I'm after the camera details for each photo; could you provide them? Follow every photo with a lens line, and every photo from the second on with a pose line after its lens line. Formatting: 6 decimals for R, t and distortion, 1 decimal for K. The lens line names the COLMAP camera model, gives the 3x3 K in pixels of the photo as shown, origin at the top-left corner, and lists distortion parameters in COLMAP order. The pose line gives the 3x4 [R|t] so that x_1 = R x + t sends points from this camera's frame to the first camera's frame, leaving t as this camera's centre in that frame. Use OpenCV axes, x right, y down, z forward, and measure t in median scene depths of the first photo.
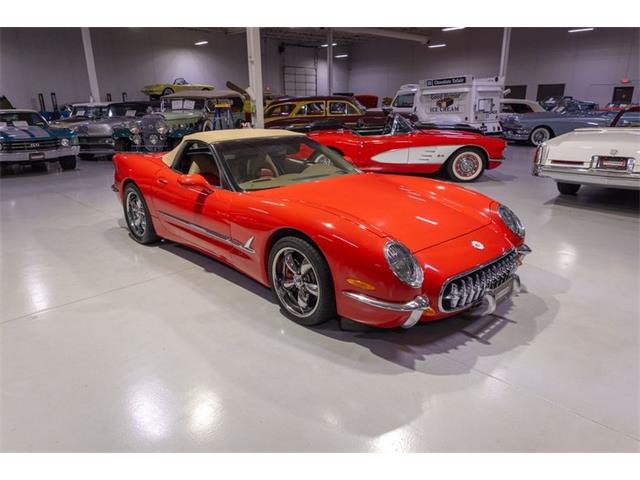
lens RADIAL K [[419.2, 0, 319.8], [0, 419.2, 238.8], [0, 0, 1]] dist [-0.001285, -0.001120]
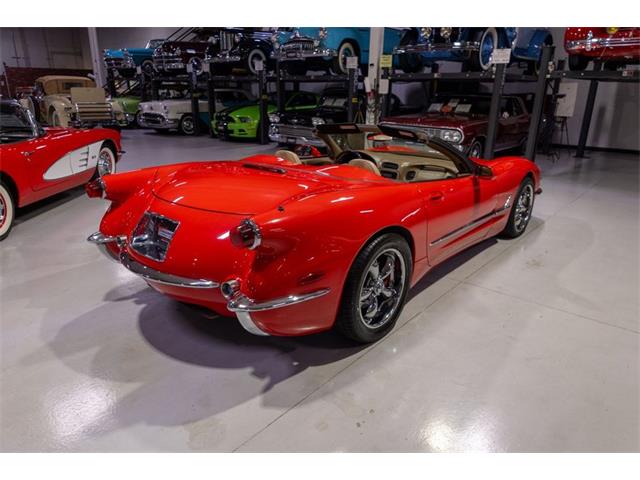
lens RADIAL K [[443.8, 0, 318.5], [0, 443.8, 238.5], [0, 0, 1]] dist [0.002049, -0.003643]
pose [[-0.105311, -0.308954, 0.945229, -0.371688], [0.299090, 0.896664, 0.326403, -0.132505], [-0.948396, 0.317082, -0.002023, 0.422299]]
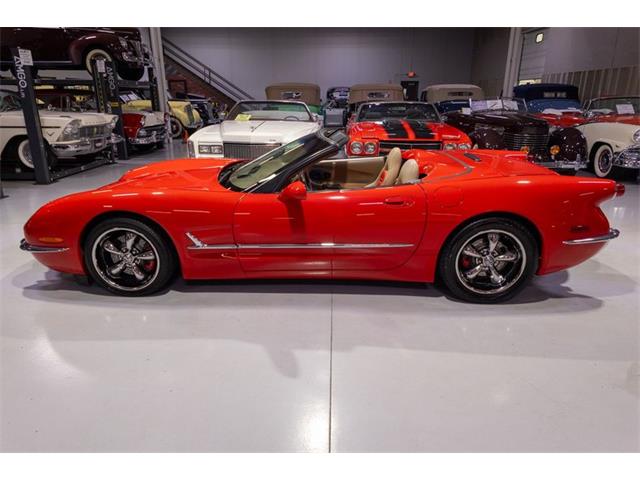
lens RADIAL K [[438.5, 0, 318.6], [0, 438.5, 240.6], [0, 0, 1]] dist [0.002272, -0.004203]
pose [[-0.704483, 0.232799, -0.670454, 0.195554], [-0.214758, 0.830462, 0.514016, -0.186055], [0.676449, 0.506100, -0.535051, 0.566762]]
